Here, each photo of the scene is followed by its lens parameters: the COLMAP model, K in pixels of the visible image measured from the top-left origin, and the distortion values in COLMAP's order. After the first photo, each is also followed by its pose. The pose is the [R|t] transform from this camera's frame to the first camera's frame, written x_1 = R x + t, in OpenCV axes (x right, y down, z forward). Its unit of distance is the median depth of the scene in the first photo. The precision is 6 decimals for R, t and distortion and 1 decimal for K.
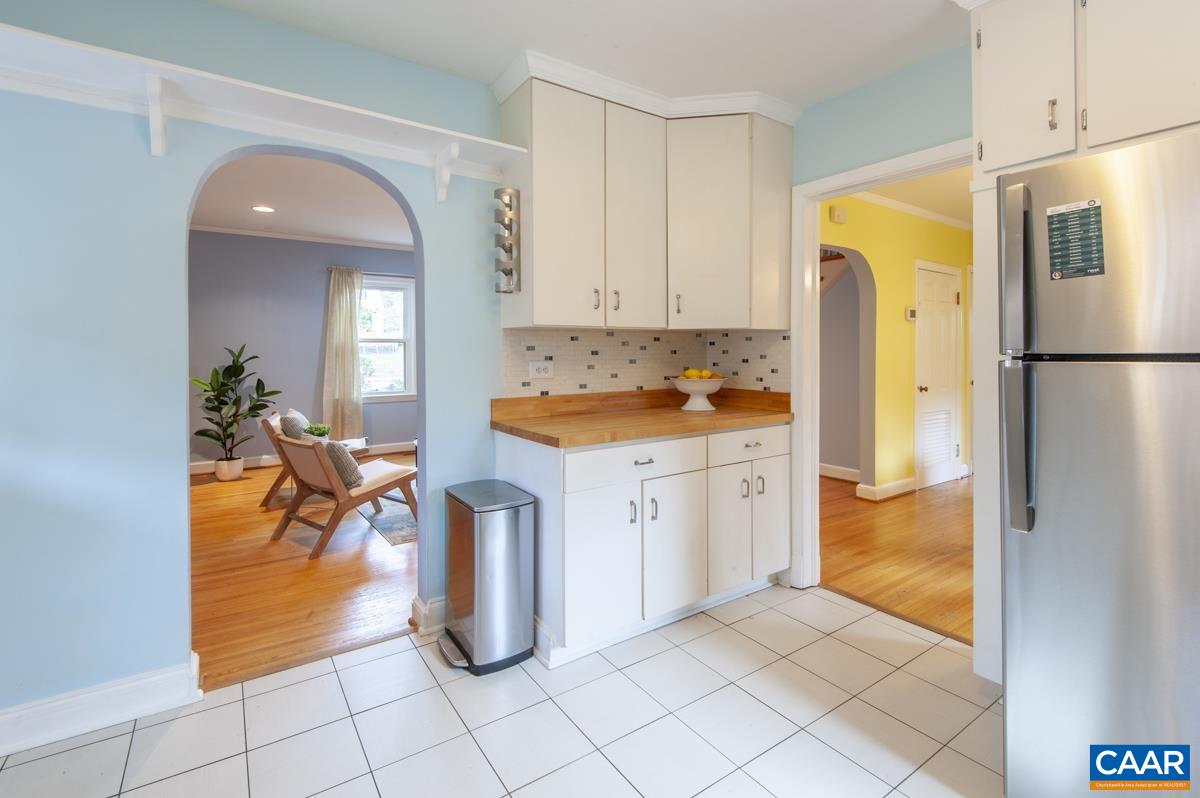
lens RADIAL K [[538.3, 0, 595.0], [0, 538.3, 349.1], [0, 0, 1]] dist [-0.000324, -0.000432]
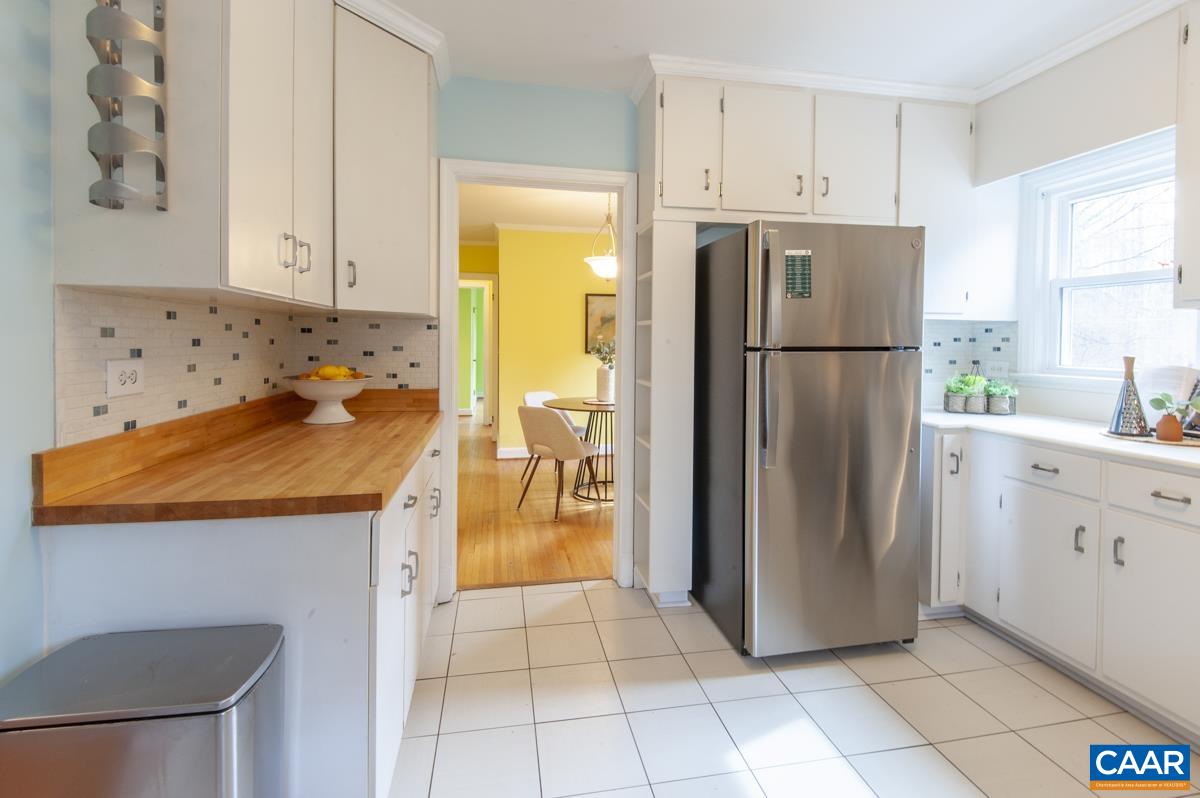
lens RADIAL K [[545.7, 0, 597.9], [0, 545.7, 354.8], [0, 0, 1]] dist [0.002808, -0.001016]
pose [[0.399307, -0.014461, 0.916703, -0.376492], [-0.011971, 0.999708, 0.020985, 0.002935], [-0.916739, -0.019353, 0.399017, 0.417113]]
